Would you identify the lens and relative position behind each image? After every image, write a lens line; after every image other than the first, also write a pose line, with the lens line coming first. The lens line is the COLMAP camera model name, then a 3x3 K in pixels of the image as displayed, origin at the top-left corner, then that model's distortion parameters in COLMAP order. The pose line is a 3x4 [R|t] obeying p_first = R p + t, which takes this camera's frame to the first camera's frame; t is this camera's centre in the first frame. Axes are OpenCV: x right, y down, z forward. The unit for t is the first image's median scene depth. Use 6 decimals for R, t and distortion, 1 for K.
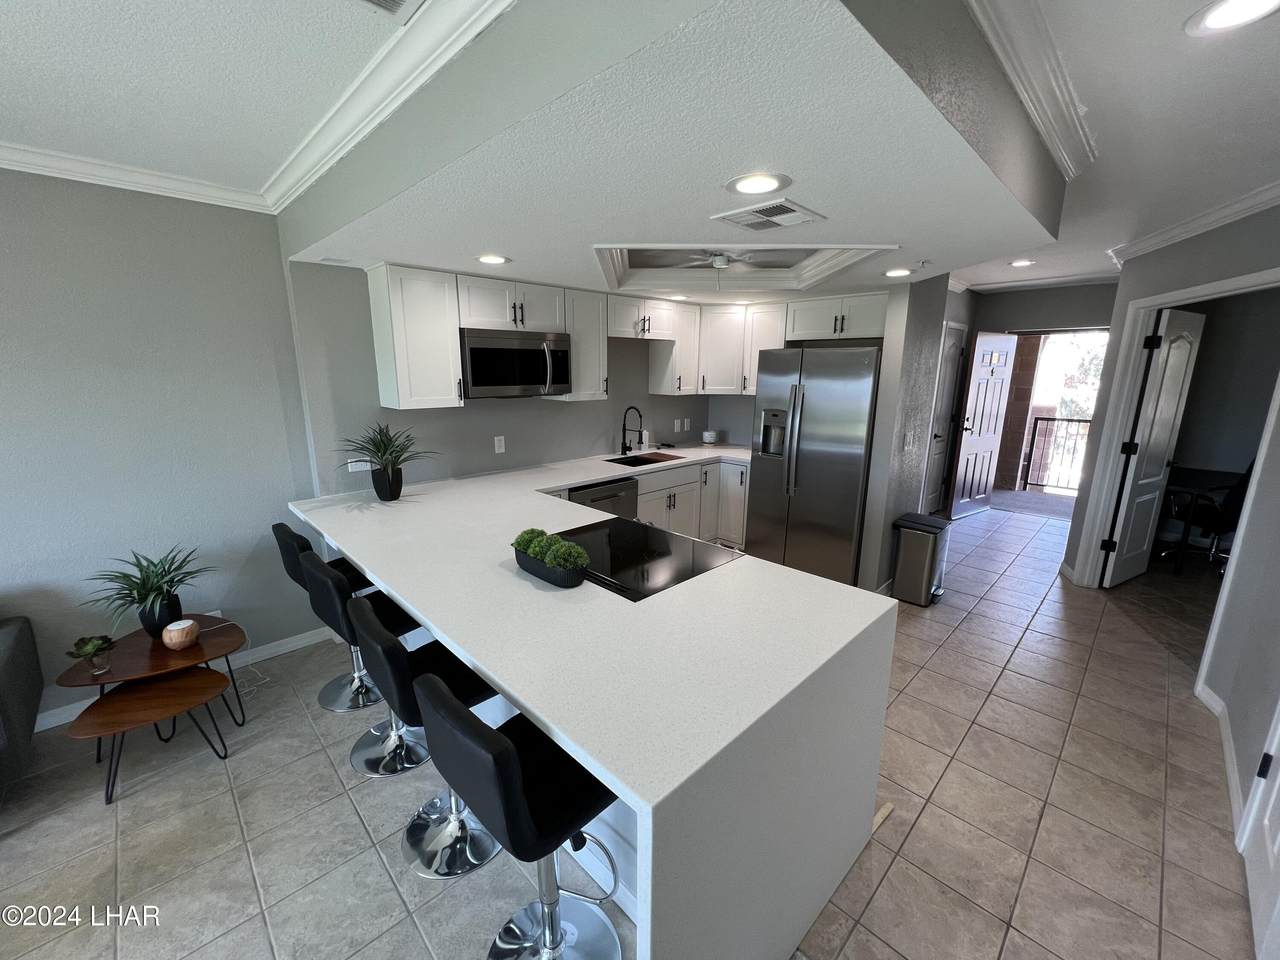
lens RADIAL K [[515.4, 0, 638.2], [0, 515.4, 481.2], [0, 0, 1]] dist [0.003291, -0.000071]
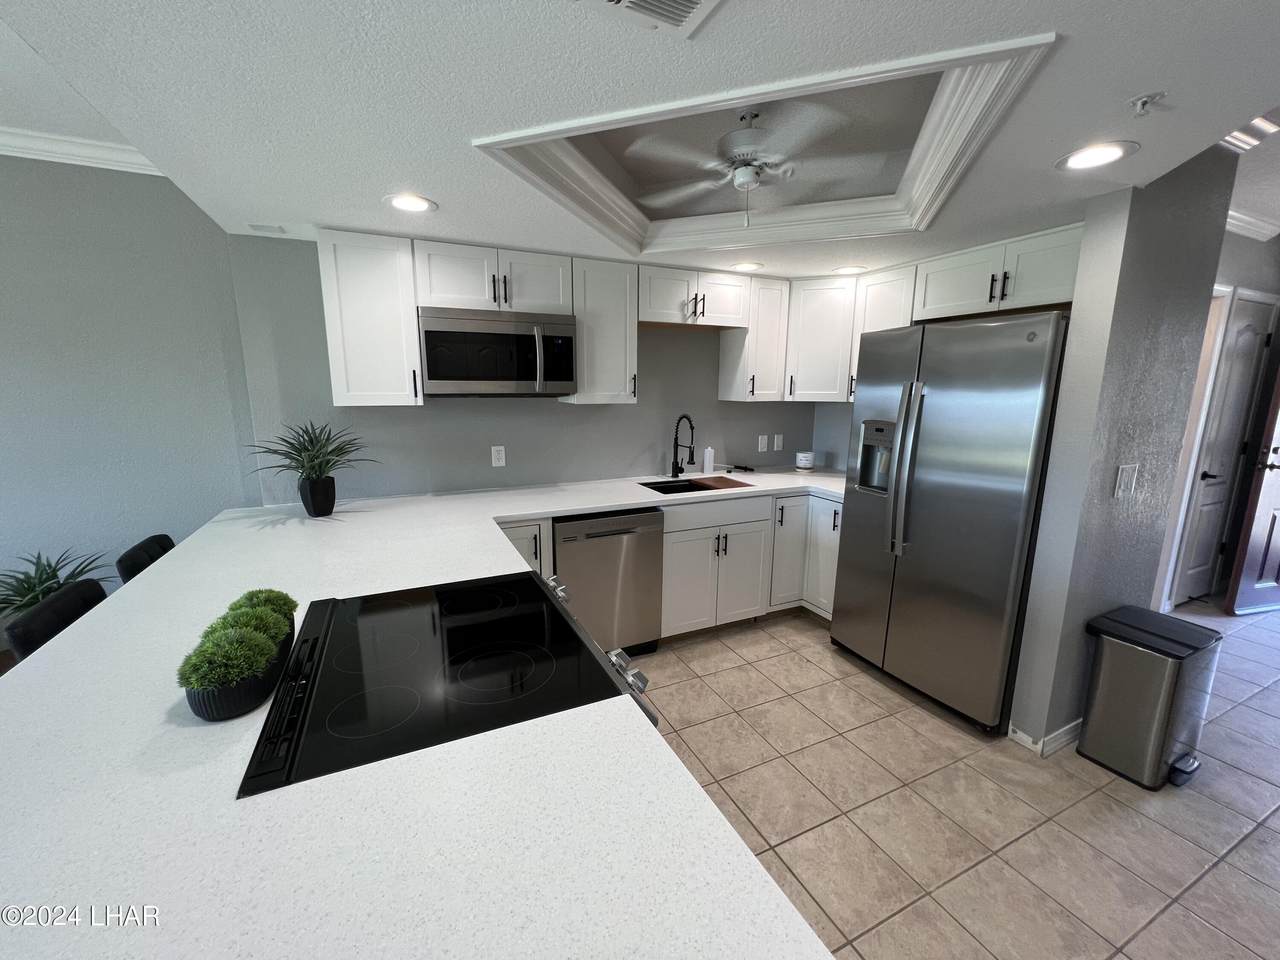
lens RADIAL K [[515.4, 0, 640.9], [0, 515.4, 480.7], [0, 0, 1]] dist [0.003291, -0.000071]
pose [[0.945743, 0.056236, -0.320011, 0.192365], [-0.069248, 0.997166, -0.029418, -0.022606], [0.317450, 0.049982, 0.946957, 0.281479]]
